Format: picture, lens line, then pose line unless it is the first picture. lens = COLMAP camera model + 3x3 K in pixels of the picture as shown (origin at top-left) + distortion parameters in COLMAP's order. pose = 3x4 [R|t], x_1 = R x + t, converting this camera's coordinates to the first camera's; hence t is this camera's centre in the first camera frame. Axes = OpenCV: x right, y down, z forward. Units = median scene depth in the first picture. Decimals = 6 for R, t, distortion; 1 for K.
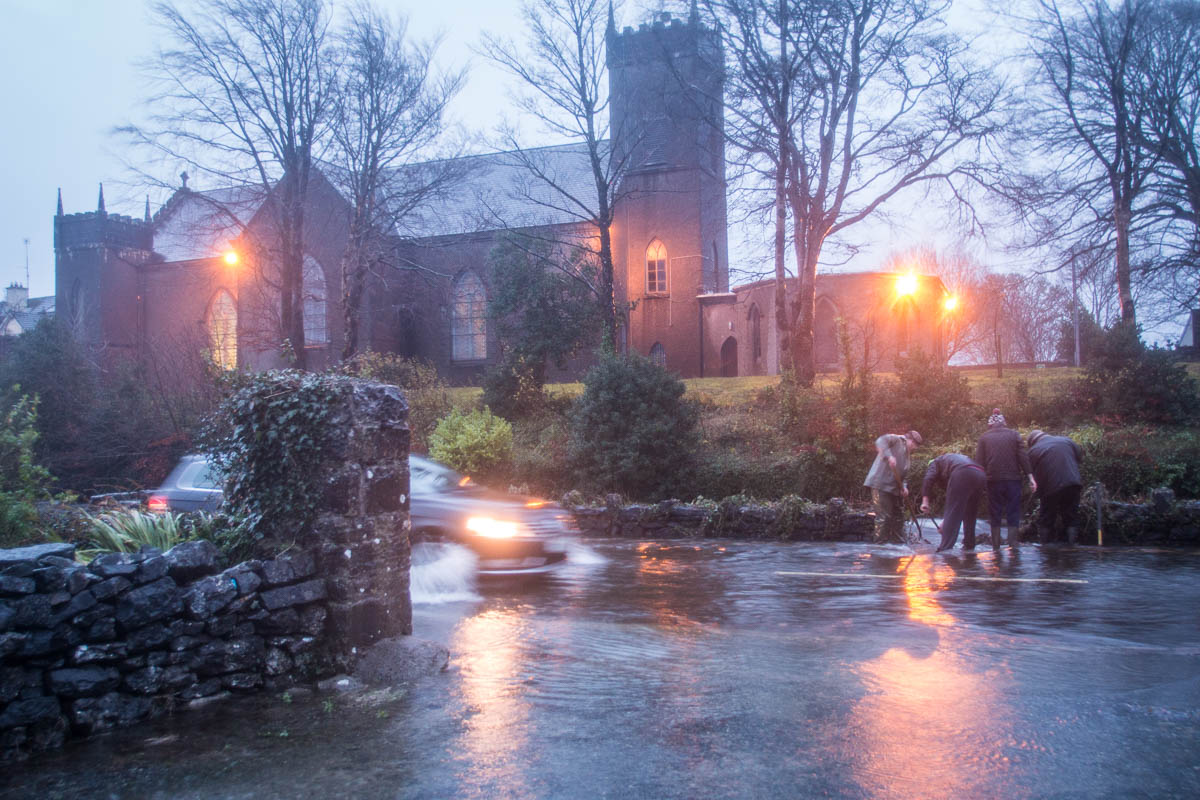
lens RADIAL K [[1072.4, 0, 600.9], [0, 1072.4, 403.0], [0, 0, 1]] dist [-0.034667, -0.005427]
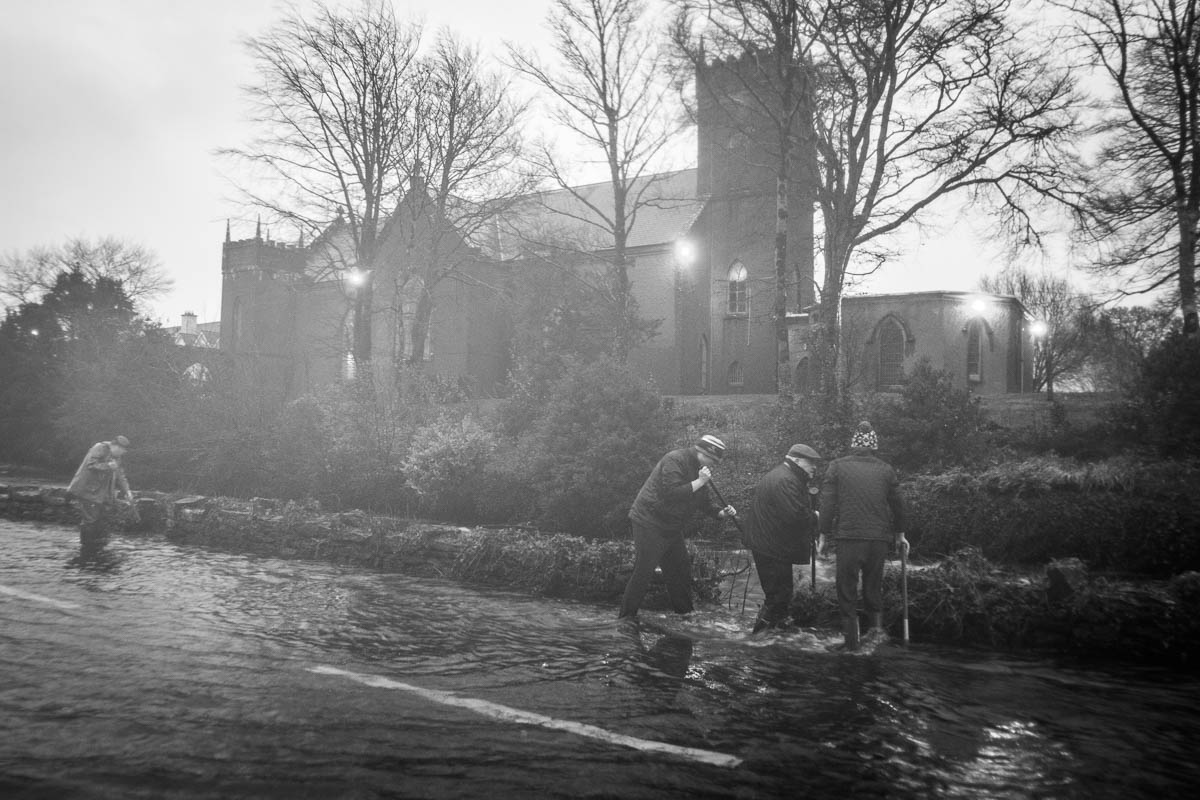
lens RADIAL K [[922.6, 0, 602.5], [0, 922.6, 402.8], [0, 0, 1]] dist [-0.054381, 0.012786]
pose [[0.982427, 0.029271, -0.184340, 0.140571], [-0.032783, 0.999334, -0.016031, 0.002382], [0.183748, 0.021793, 0.982732, 0.168439]]
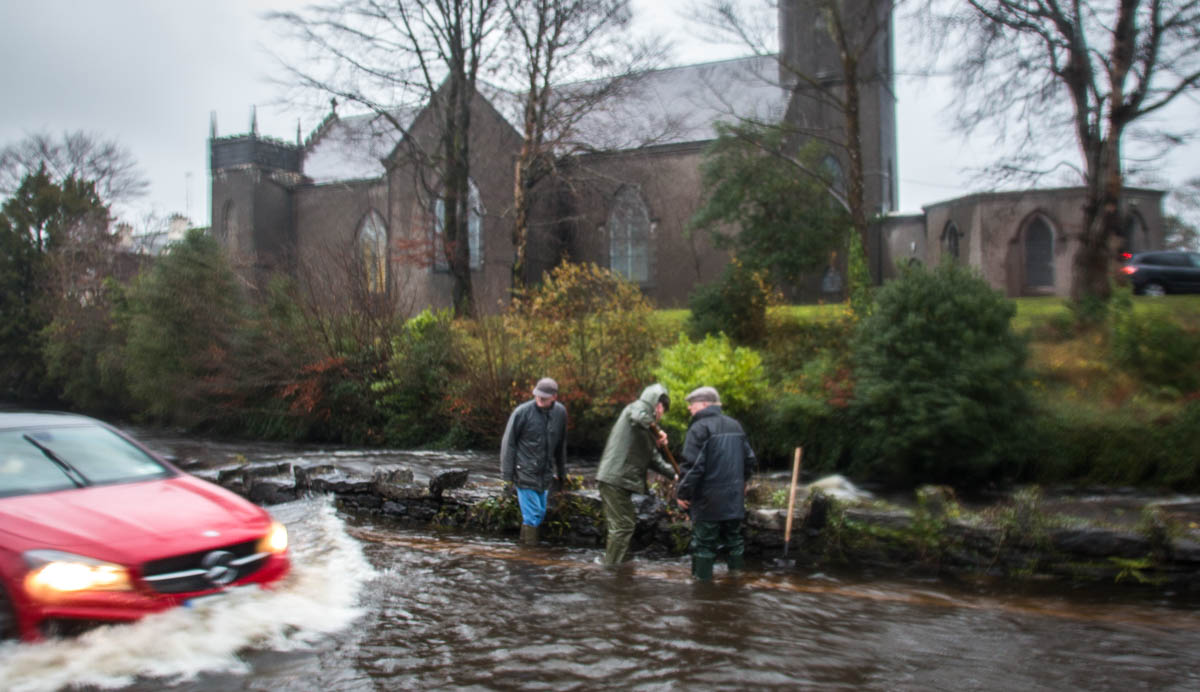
lens RADIAL K [[930.6, 0, 602.9], [0, 930.6, 304.2], [0, 0, 1]] dist [-0.053712, -0.010263]
pose [[0.997101, 0.007597, -0.075706, -0.127919], [-0.009647, 0.999596, -0.026750, 0.001600], [0.075472, 0.027403, 0.996771, 0.277198]]
